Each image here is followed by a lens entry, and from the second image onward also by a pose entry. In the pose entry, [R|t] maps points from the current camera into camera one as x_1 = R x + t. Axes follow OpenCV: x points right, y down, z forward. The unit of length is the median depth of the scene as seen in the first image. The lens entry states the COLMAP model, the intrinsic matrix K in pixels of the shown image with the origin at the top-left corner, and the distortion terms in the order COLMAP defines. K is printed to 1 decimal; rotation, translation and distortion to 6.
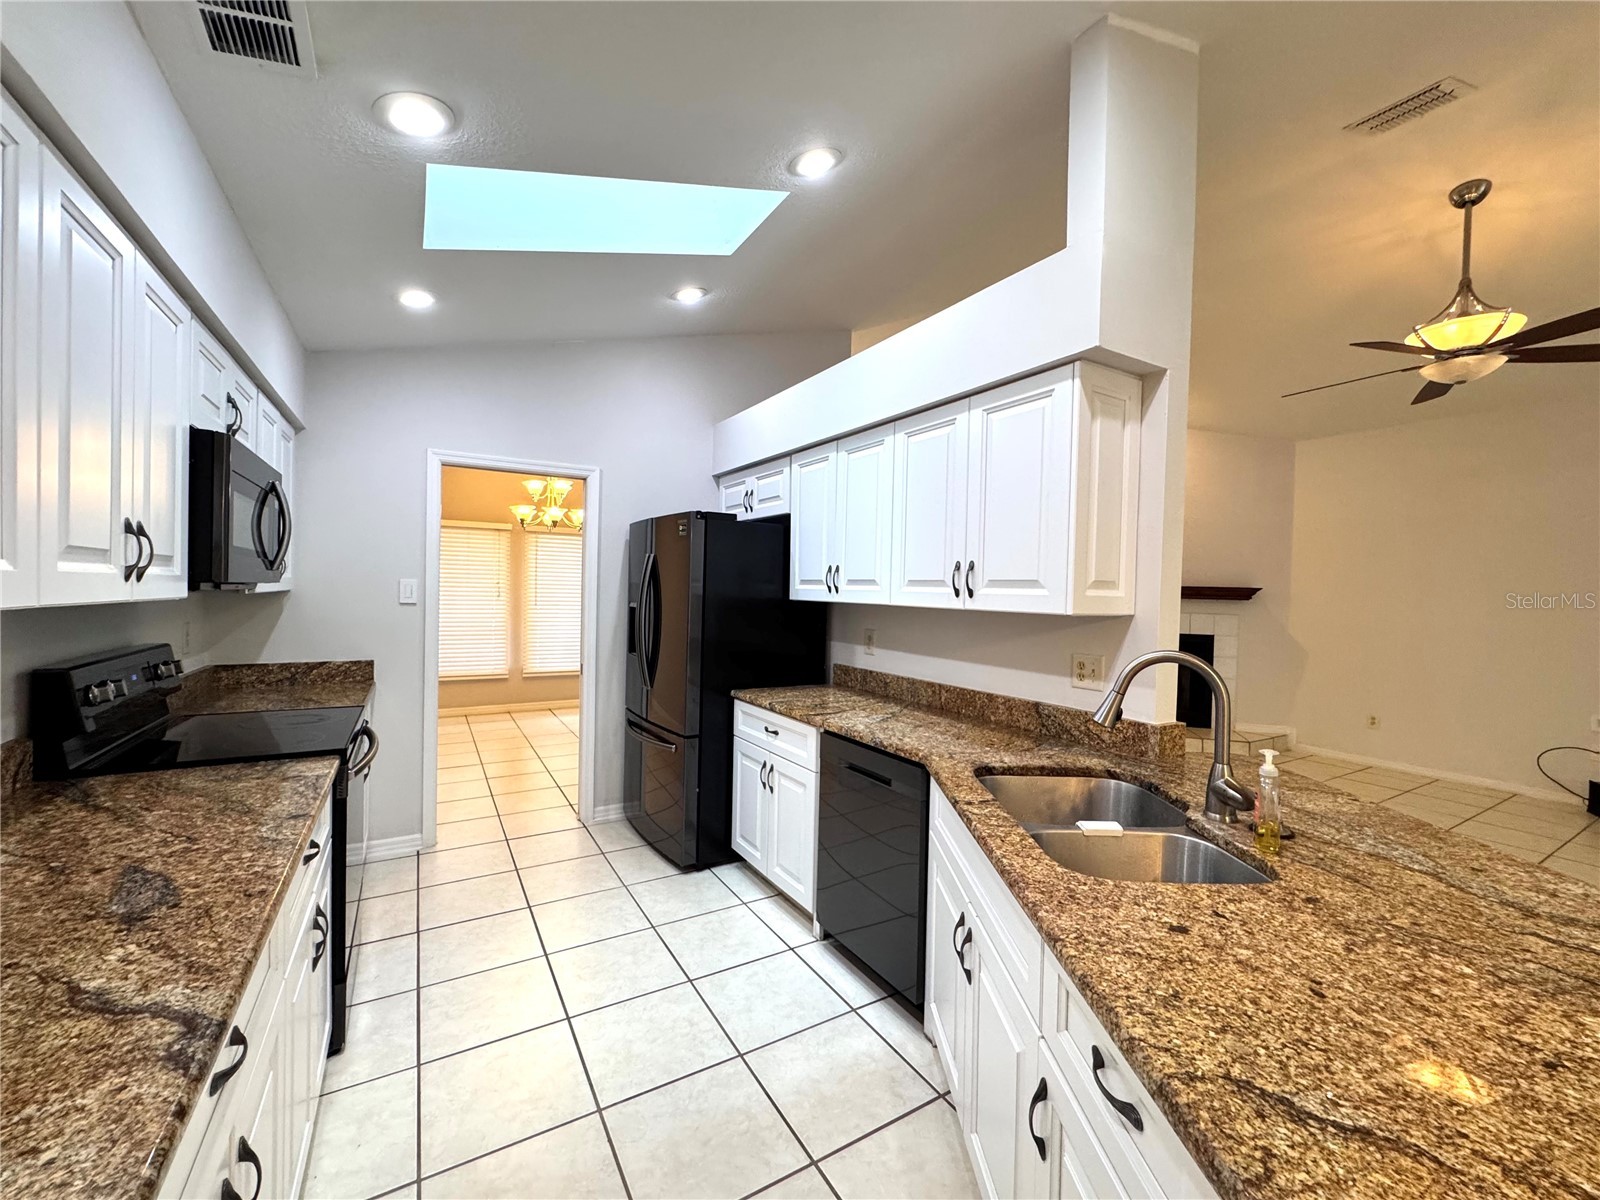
lens RADIAL K [[641.1, 0, 801.6], [0, 641.1, 601.1], [0, 0, 1]] dist [-0.002280, 0.000148]
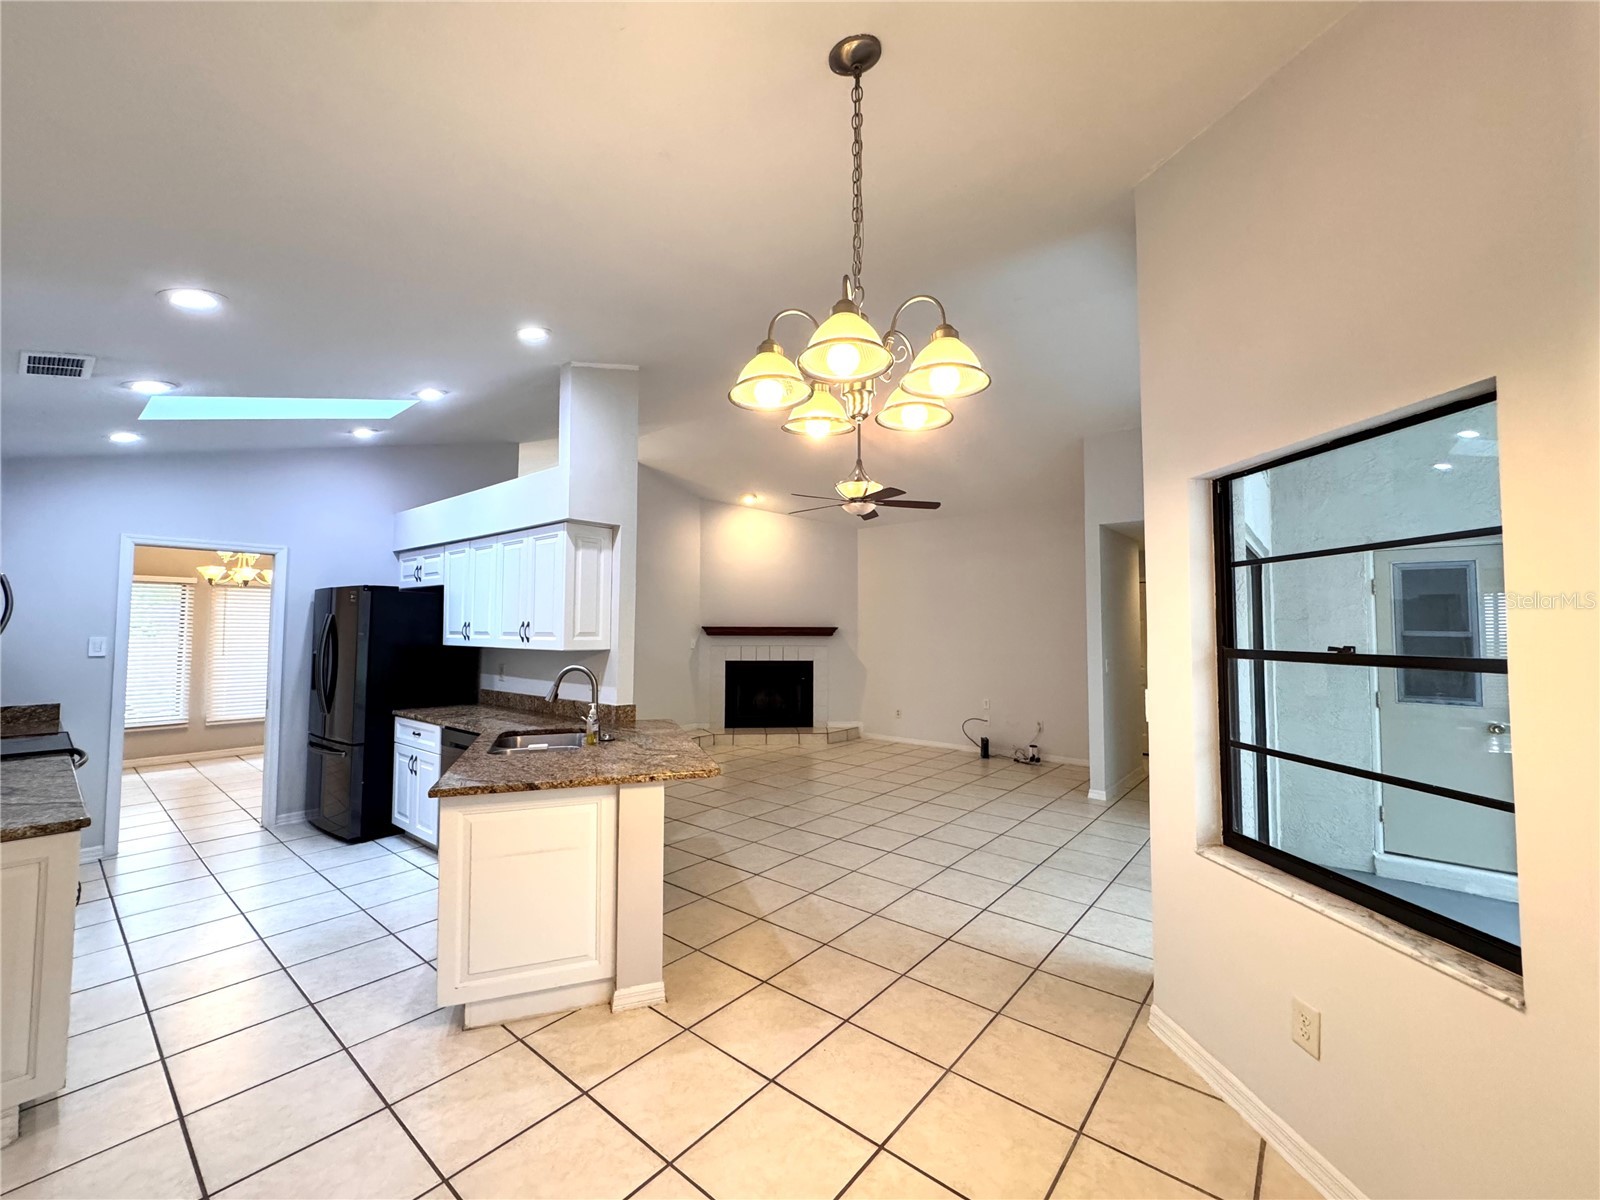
lens RADIAL K [[641.1, 0, 797.9], [0, 641.1, 599.8], [0, 0, 1]] dist [-0.002280, 0.000148]
pose [[0.943123, -0.004134, 0.332418, 0.275129], [0.024598, 0.998050, -0.057376, -0.001828], [-0.331533, 0.062289, 0.941385, -0.669914]]
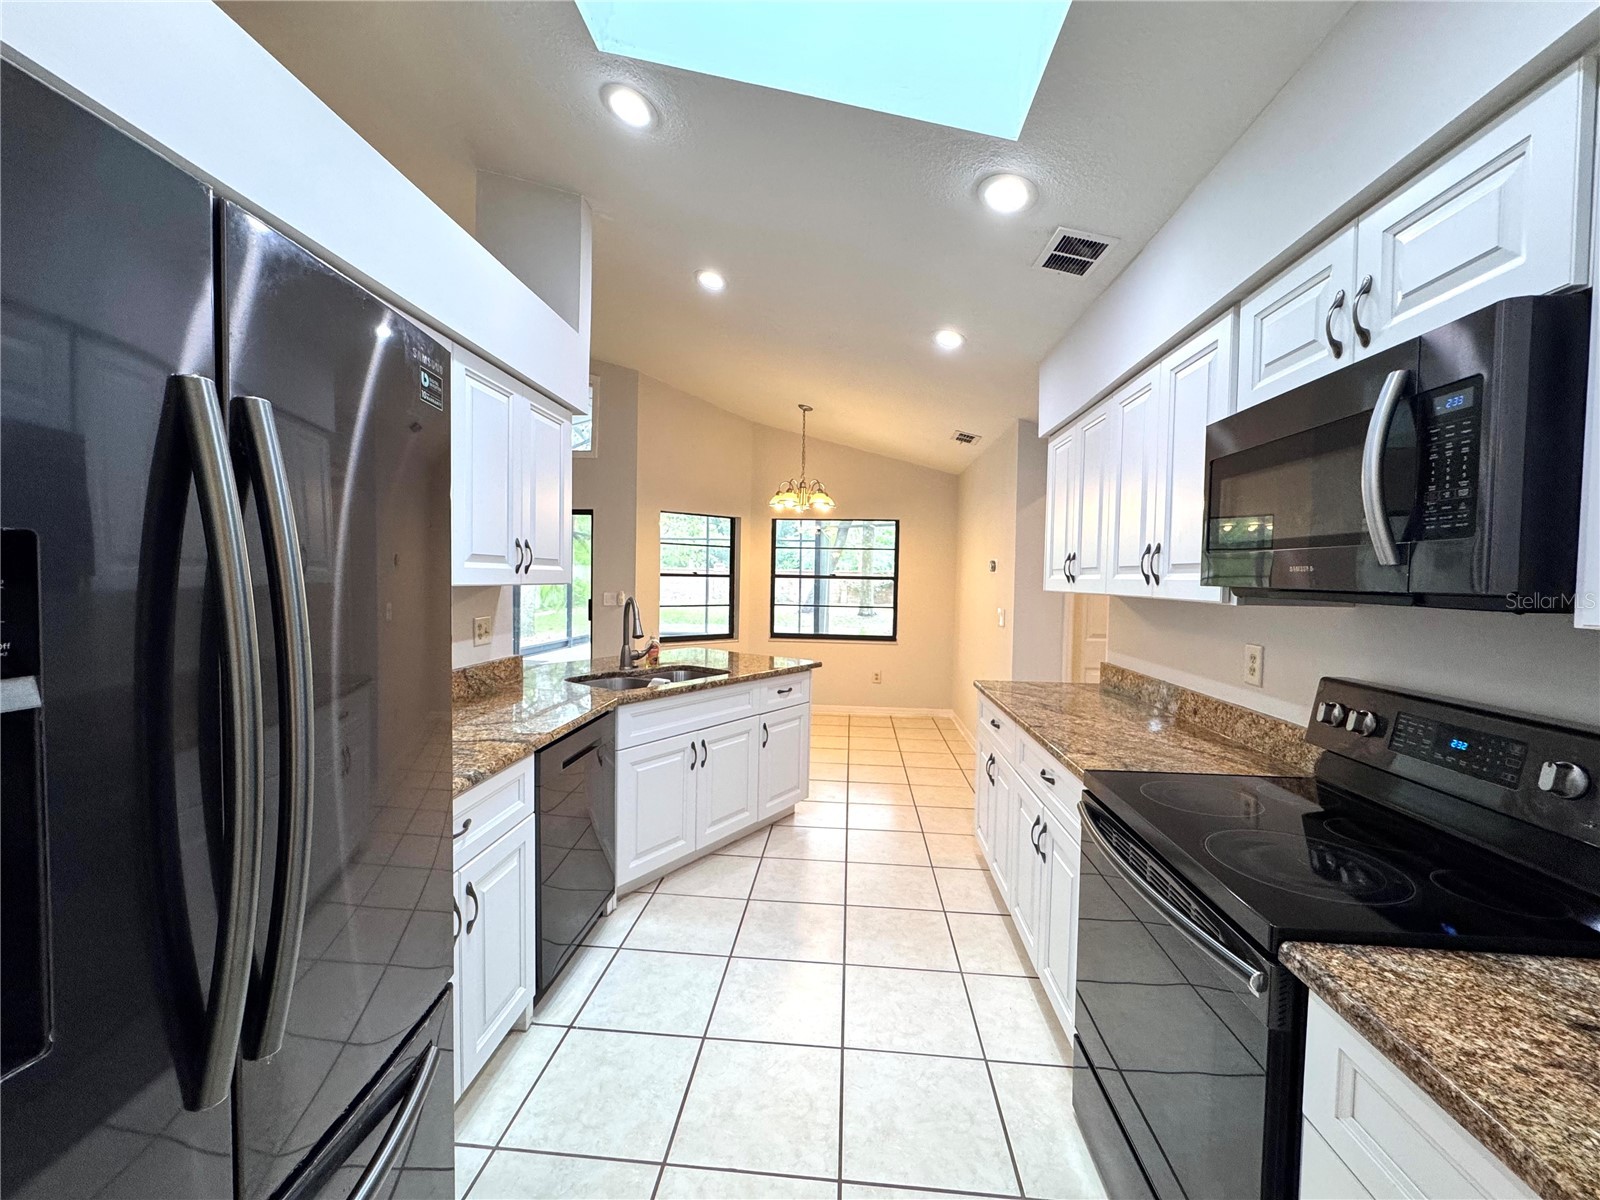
lens RADIAL K [[641.1, 0, 801.7], [0, 641.1, 598.2], [0, 0, 1]] dist [-0.002280, 0.000148]
pose [[-0.813783, -0.056387, 0.578427, -0.539991], [-0.025799, 0.997806, 0.060973, -0.030367], [-0.580596, 0.034696, -0.813452, 1.170630]]
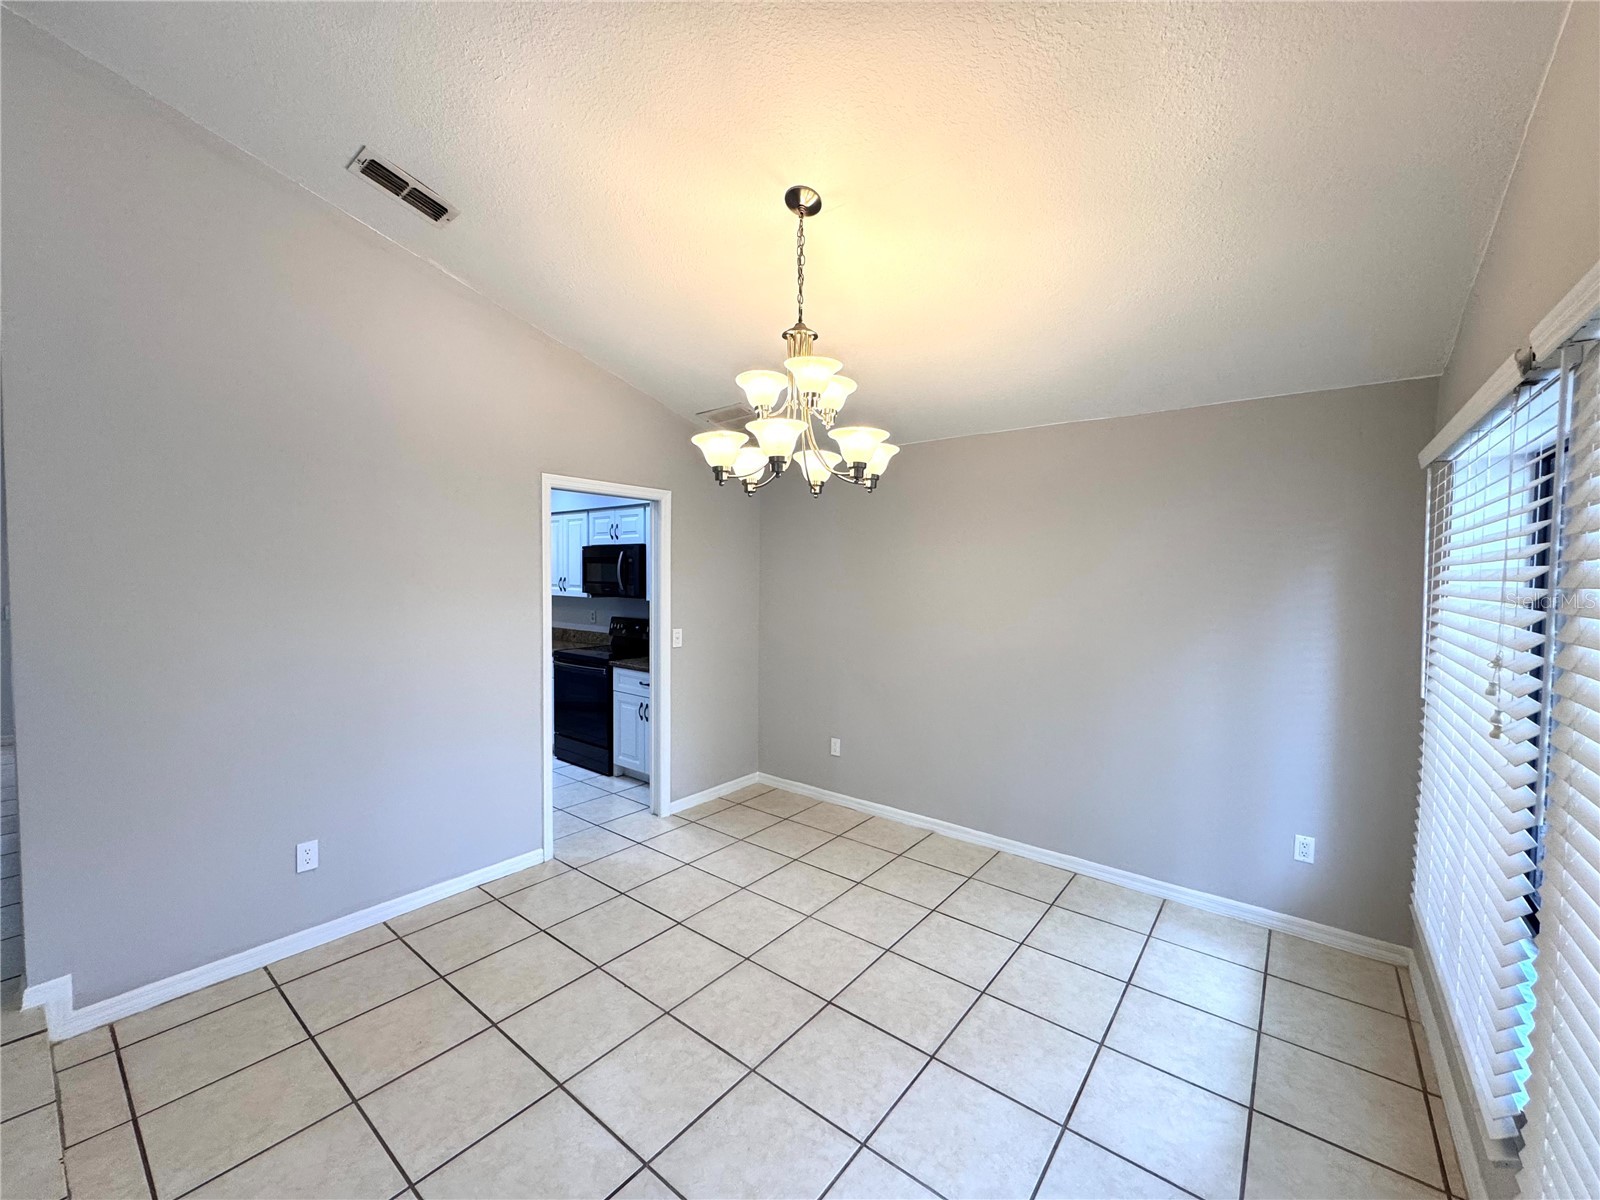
lens RADIAL K [[641.1, 0, 806.3], [0, 641.1, 591.7], [0, 0, 1]] dist [-0.002280, 0.000148]
pose [[-0.931409, -0.019639, -0.363444, -0.435080], [-0.035192, 0.998724, 0.036223, -0.106696], [0.362269, 0.046528, -0.930912, 2.445381]]
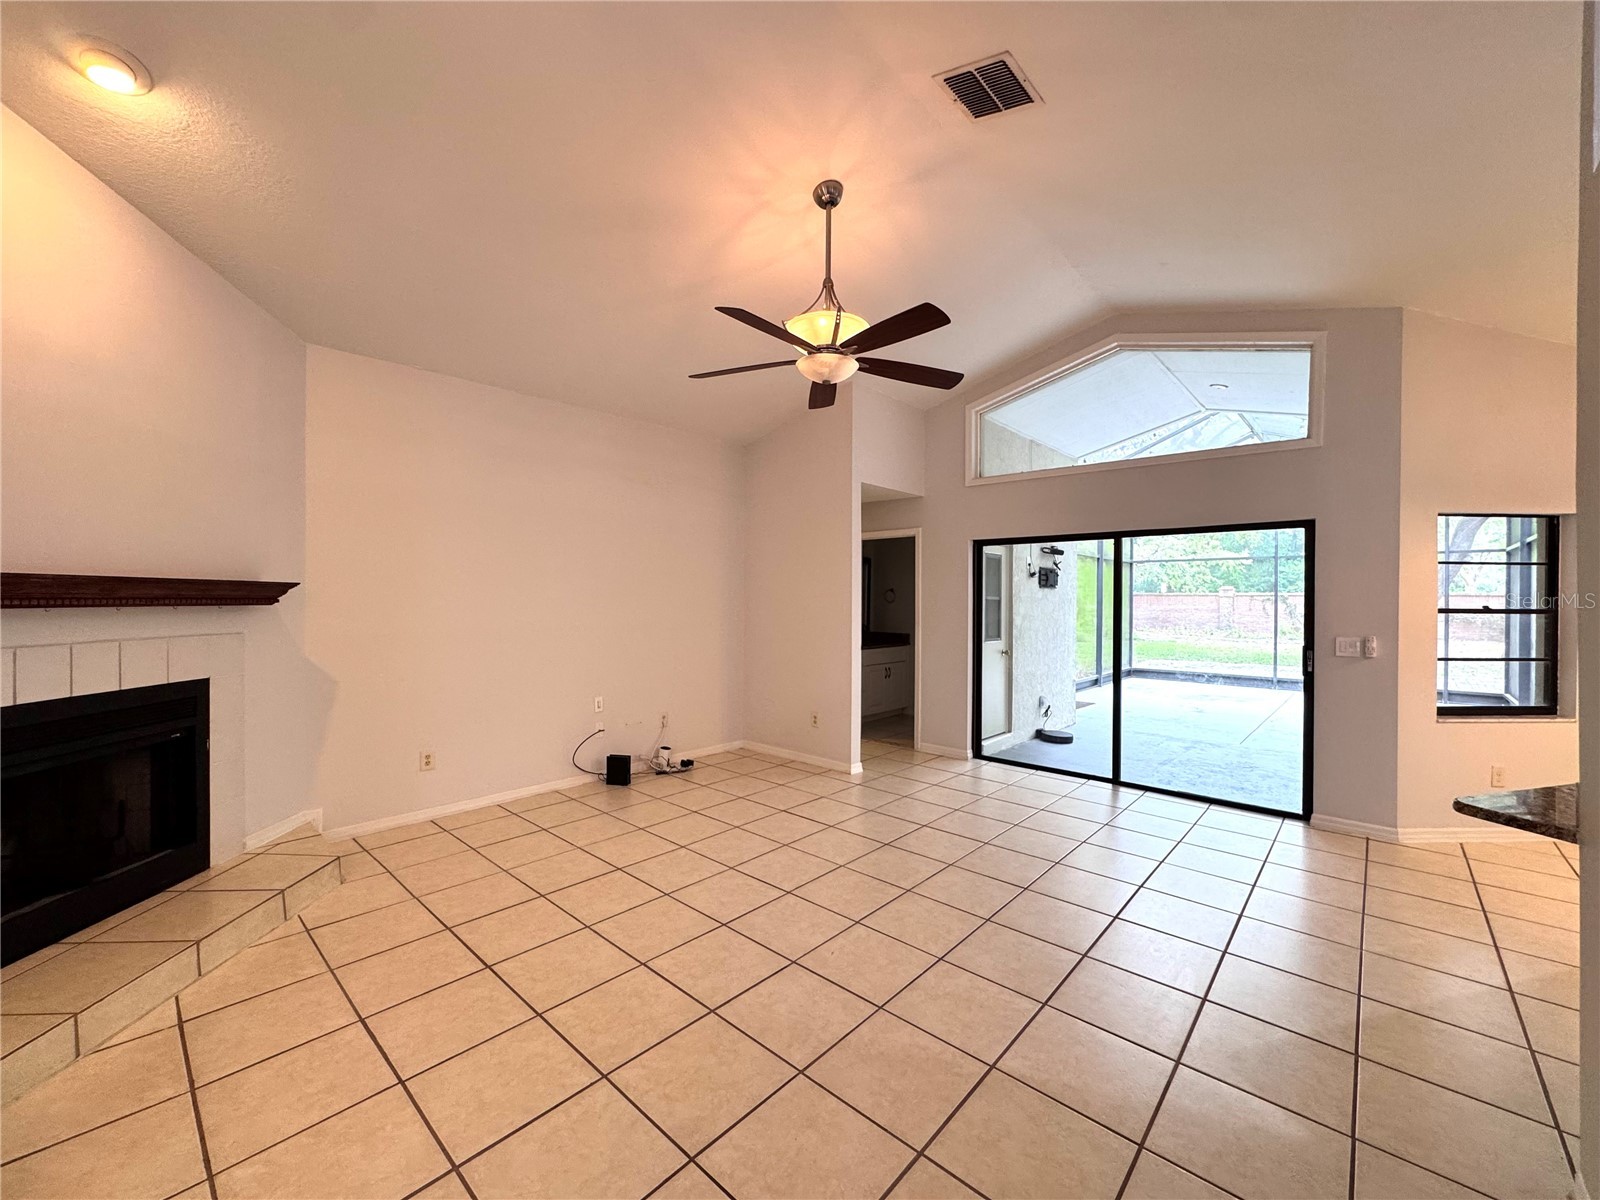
lens RADIAL K [[641.1, 0, 802.9], [0, 641.1, 598.7], [0, 0, 1]] dist [-0.002280, 0.000148]
pose [[-0.290552, -0.024762, 0.956539, 0.090466], [0.004700, 0.999616, 0.027305, -0.036185], [-0.956848, 0.012429, -0.290324, 1.388828]]
